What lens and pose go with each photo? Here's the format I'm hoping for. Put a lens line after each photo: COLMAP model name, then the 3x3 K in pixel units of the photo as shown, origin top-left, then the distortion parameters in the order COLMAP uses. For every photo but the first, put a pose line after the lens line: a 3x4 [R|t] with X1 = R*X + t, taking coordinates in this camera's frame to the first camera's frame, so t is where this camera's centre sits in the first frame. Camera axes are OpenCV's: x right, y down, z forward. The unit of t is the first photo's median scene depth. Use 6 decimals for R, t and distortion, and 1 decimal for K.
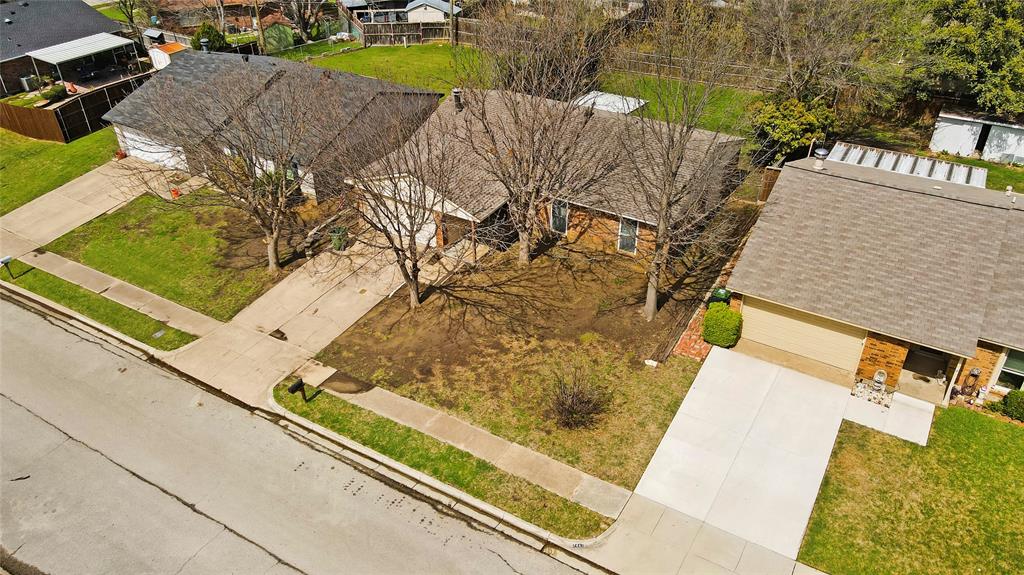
lens RADIAL K [[740.2, 0, 512.0], [0, 740.2, 287.5], [0, 0, 1]] dist [0.006050, 0.004835]
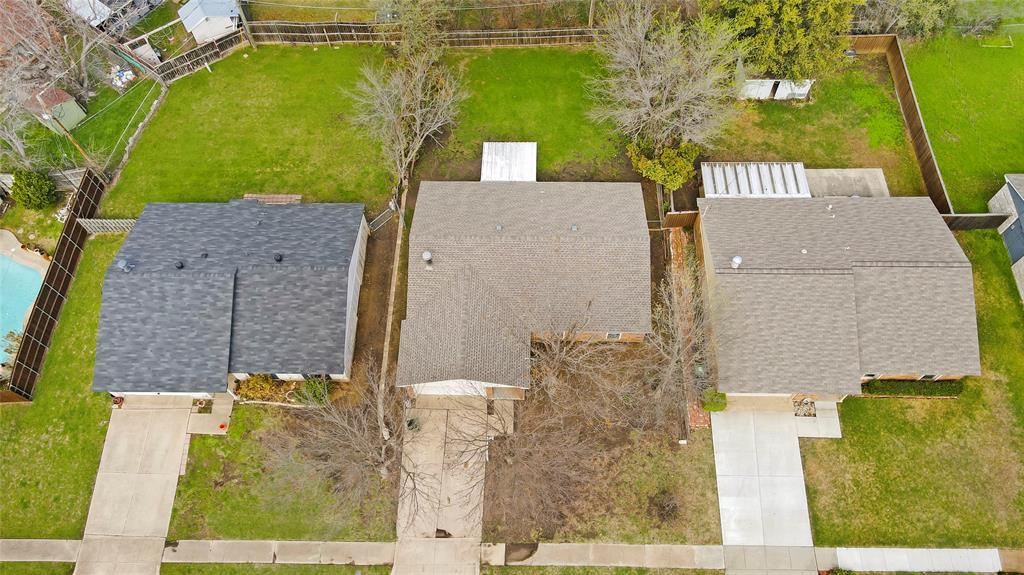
lens RADIAL K [[740.2, 0, 512.0], [0, 740.2, 287.5], [0, 0, 1]] dist [0.006050, 0.004835]
pose [[0.868186, -0.442466, 0.224672, -0.359889], [0.293466, 0.822886, 0.486556, -1.113680], [-0.400164, -0.356487, 0.844267, -0.075214]]
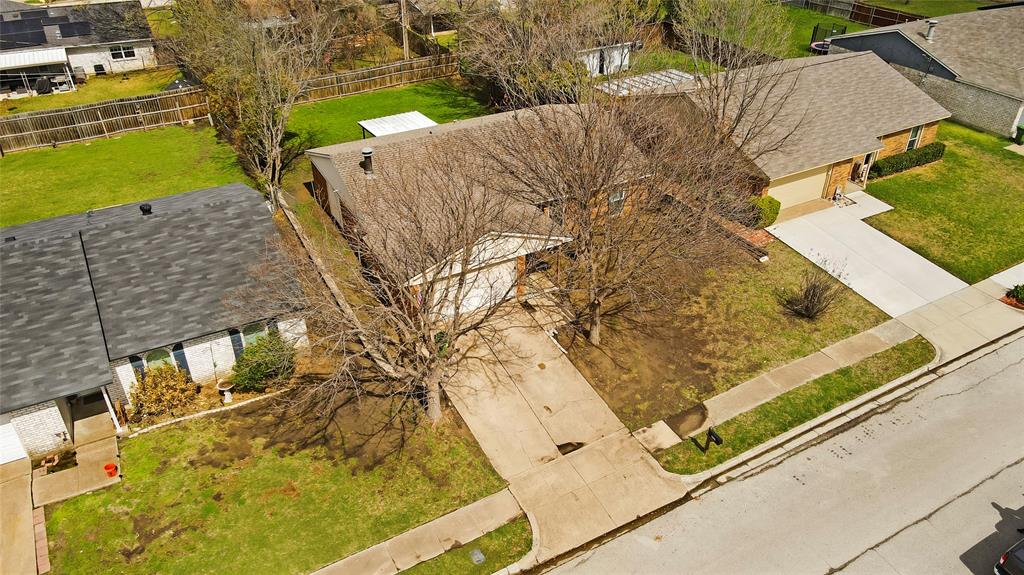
lens RADIAL K [[732.3, 0, 512.0], [0, 732.3, 287.5], [0, 0, 1]] dist [0.015820, 0.002136]
pose [[0.512468, -0.470793, 0.718144, -0.999504], [0.480334, 0.850395, 0.214726, -0.347712], [-0.711798, 0.234909, 0.661938, 0.528526]]
